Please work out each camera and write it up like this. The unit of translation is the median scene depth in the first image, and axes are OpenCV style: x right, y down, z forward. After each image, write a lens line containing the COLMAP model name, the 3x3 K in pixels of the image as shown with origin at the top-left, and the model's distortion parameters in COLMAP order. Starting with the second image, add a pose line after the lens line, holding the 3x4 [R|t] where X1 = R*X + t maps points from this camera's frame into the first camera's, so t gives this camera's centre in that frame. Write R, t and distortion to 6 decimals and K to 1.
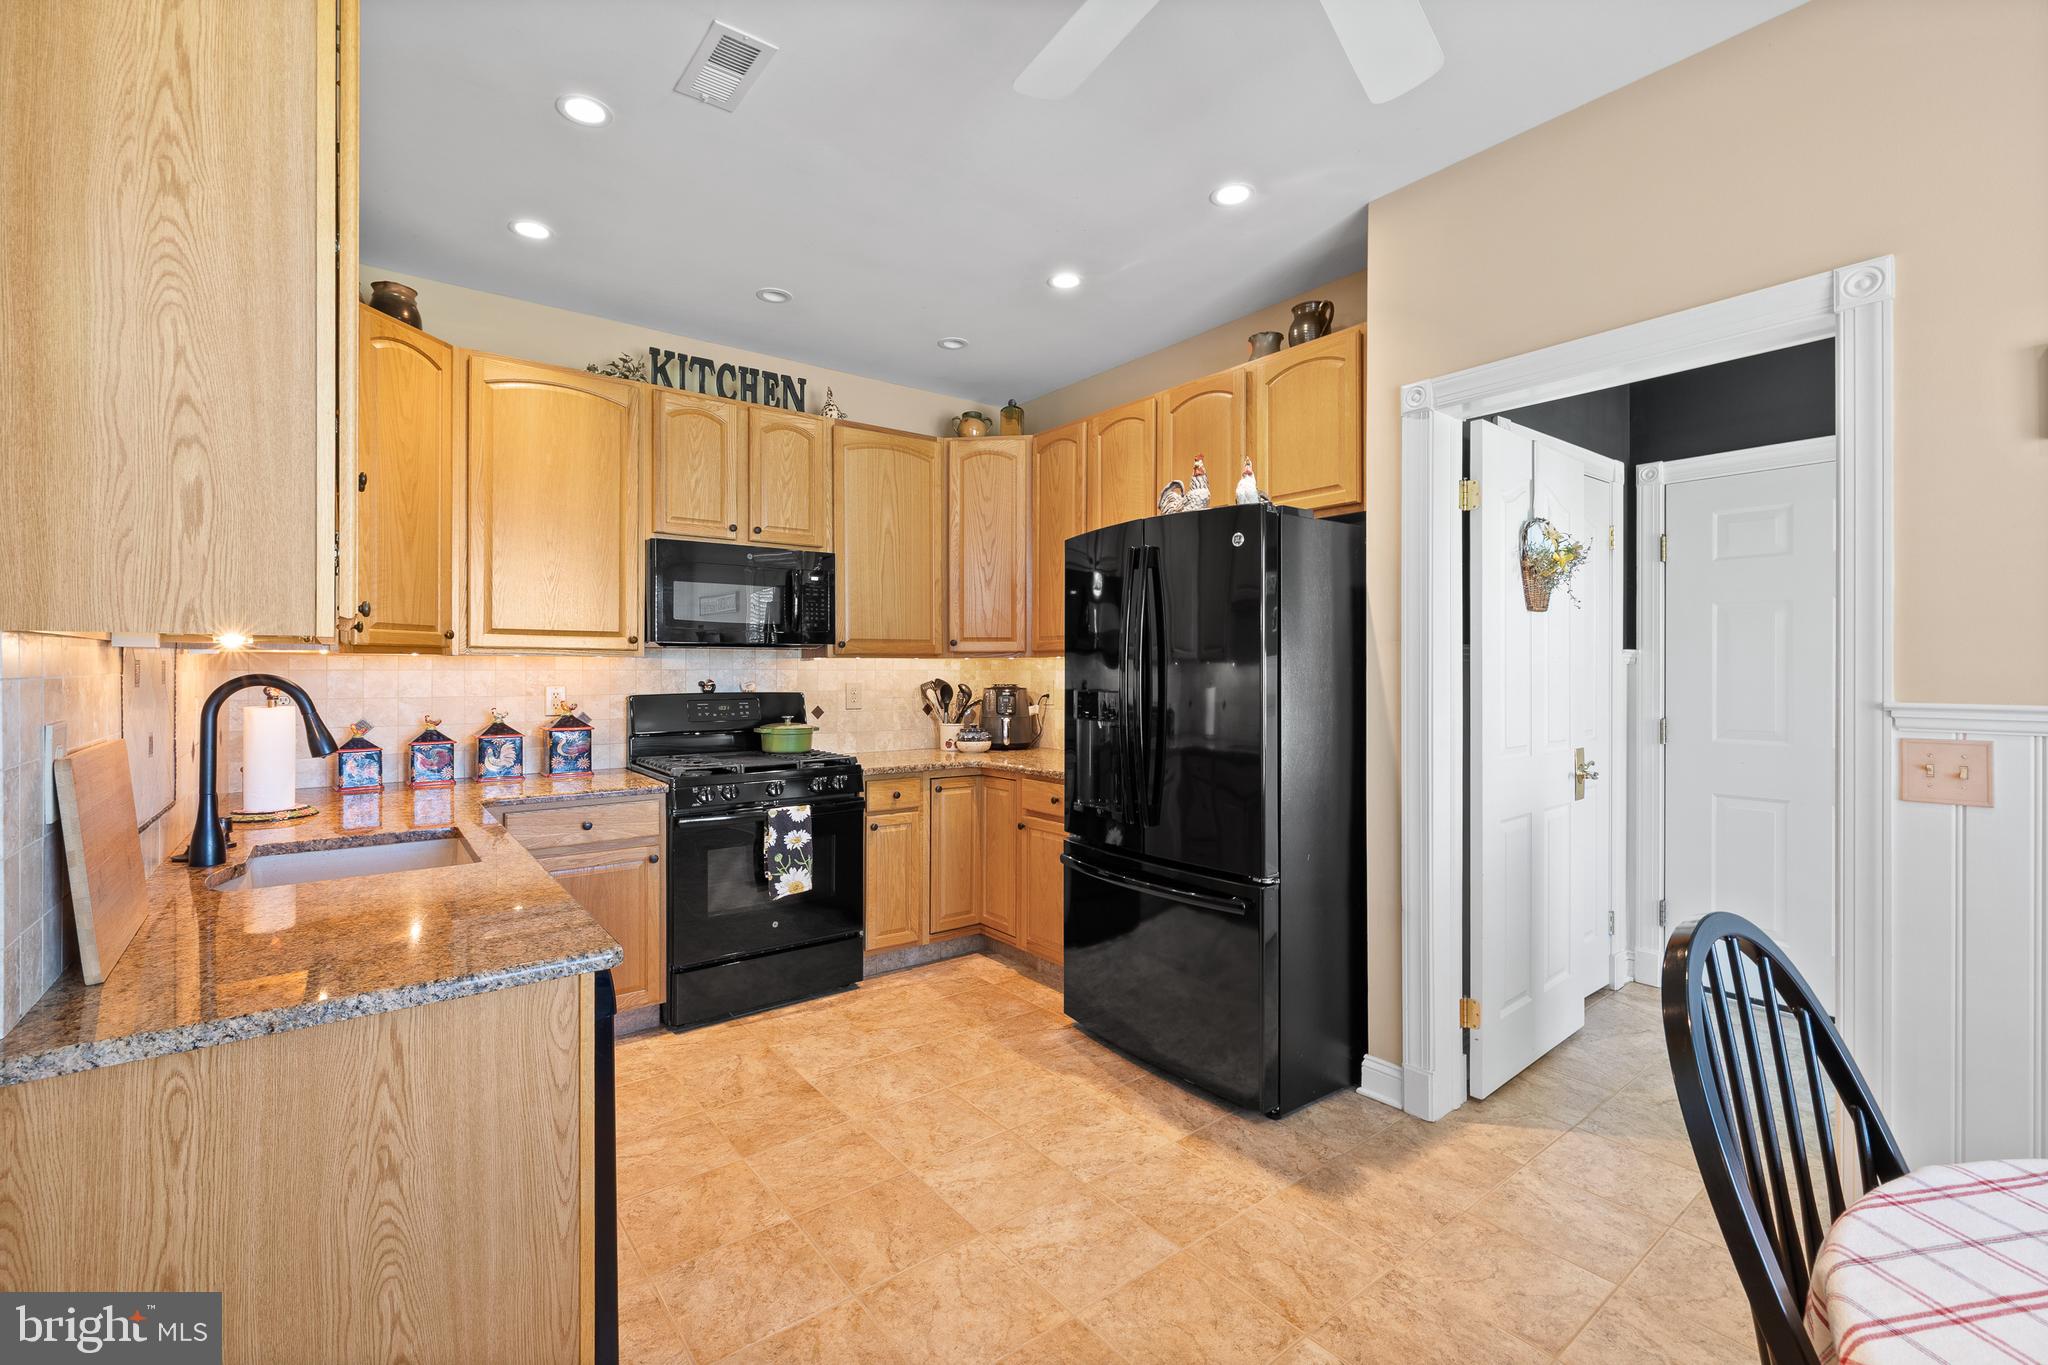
lens RADIAL K [[876.8, 0, 1028.5], [0, 876.8, 672.1], [0, 0, 1]] dist [-0.002492, 0.000652]
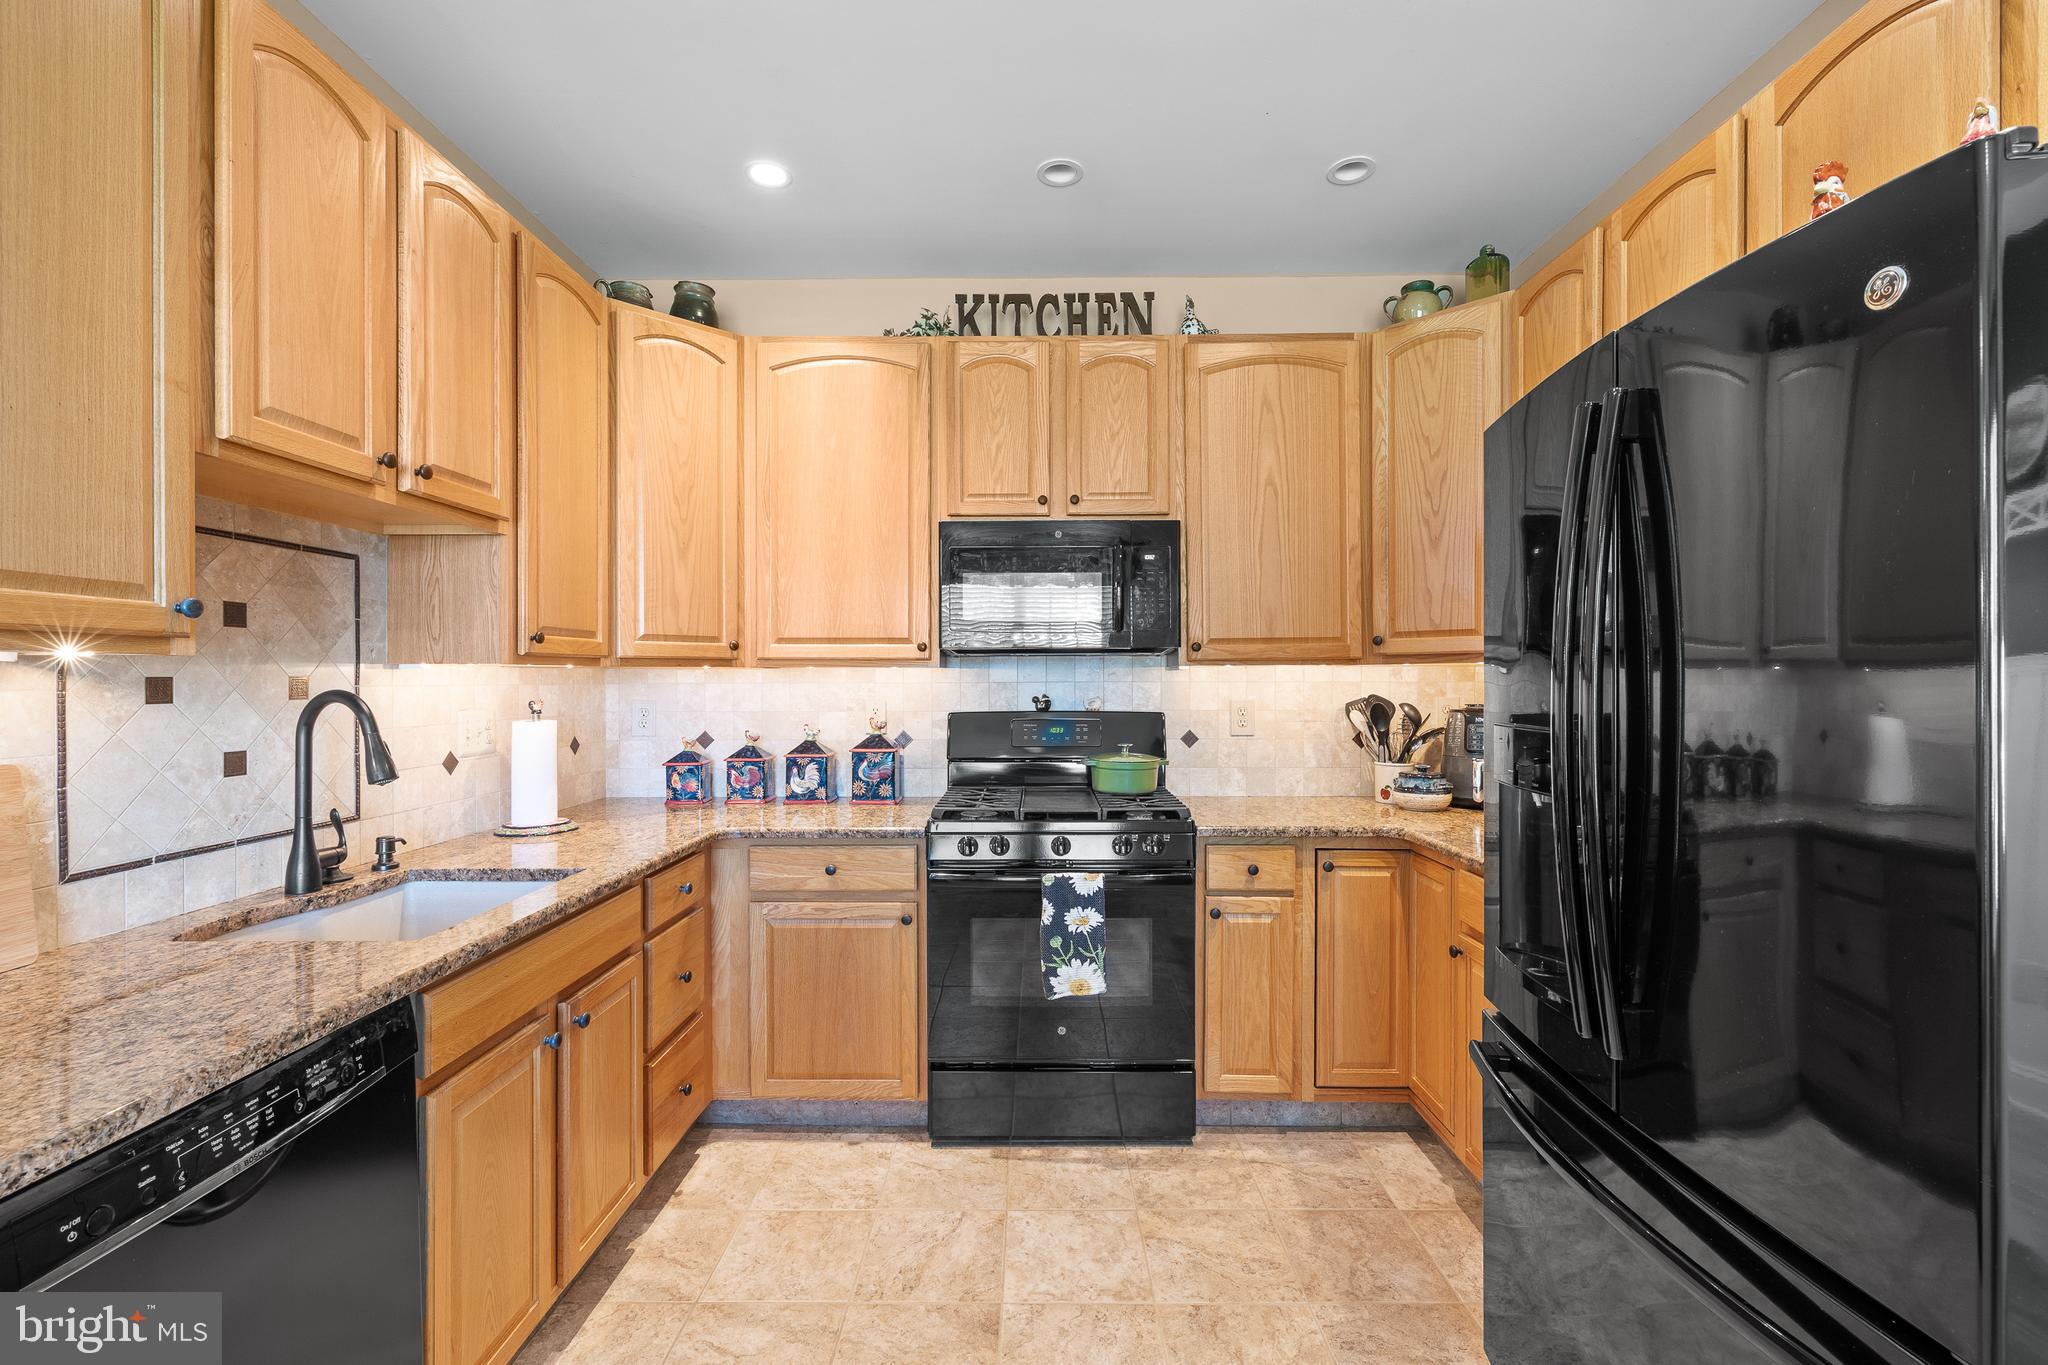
lens RADIAL K [[876.4, 0, 1029.5], [0, 876.4, 680.6], [0, 0, 1]] dist [-0.000891, 0.000156]
pose [[0.785341, -0.001674, -0.619062, 0.132734], [0.000555, 0.999998, -0.001999, -0.002774], [0.619064, 0.001227, 0.785340, 0.377956]]
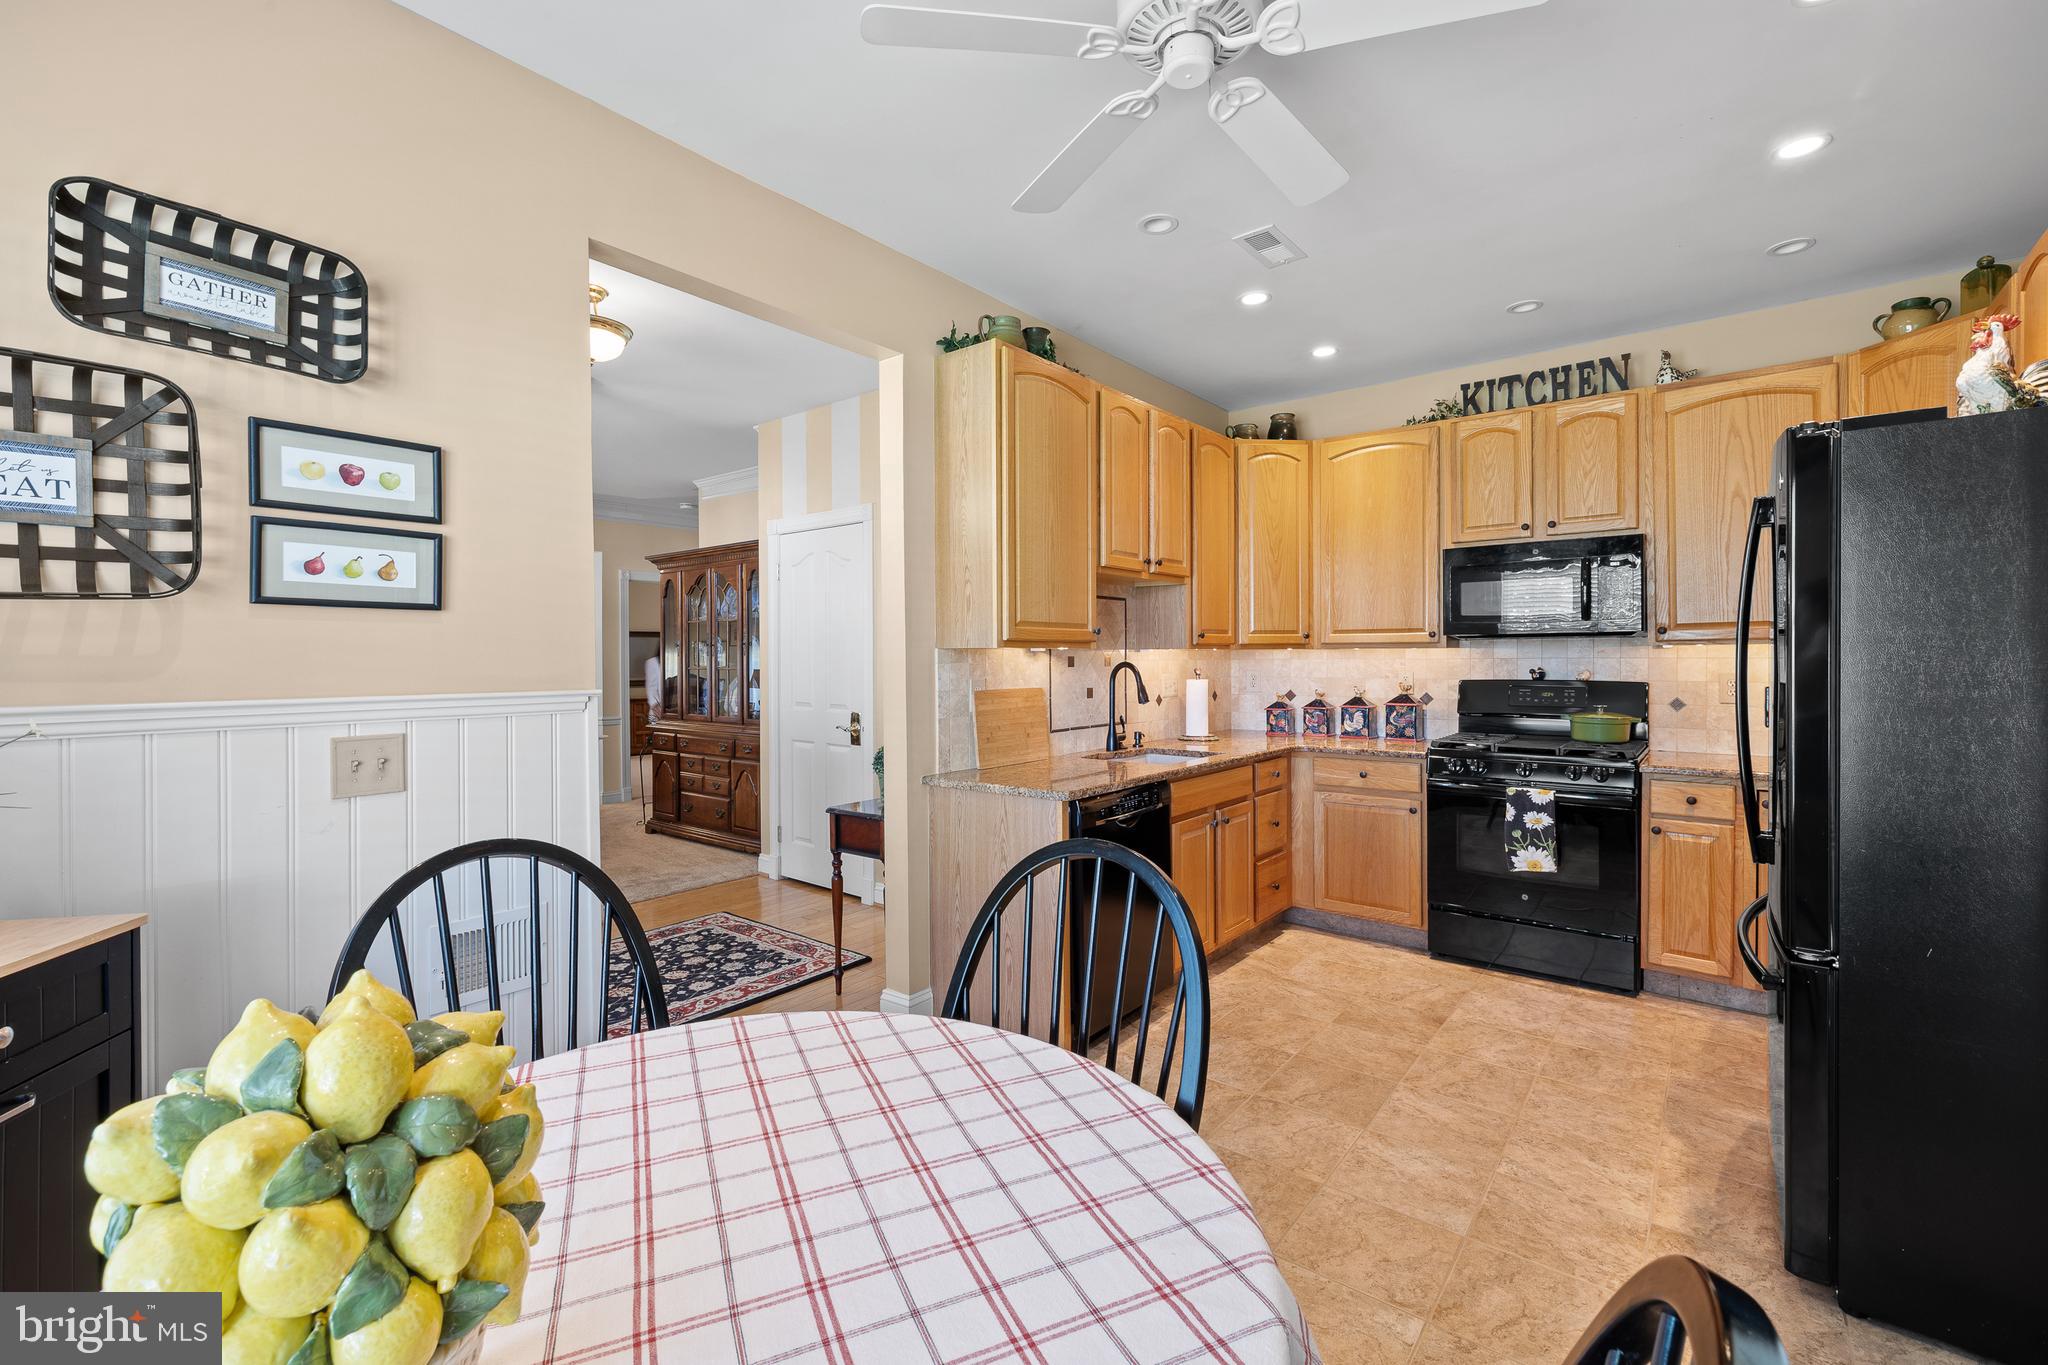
lens RADIAL K [[873.7, 0, 1026.3], [0, 873.7, 663.3], [0, 0, 1]] dist [-0.001223, 0.000038]
pose [[0.233748, 0.004639, -0.972286, 0.557114], [0.001650, 0.999985, 0.005168, -0.003018], [0.972296, -0.002812, 0.233737, 0.149861]]
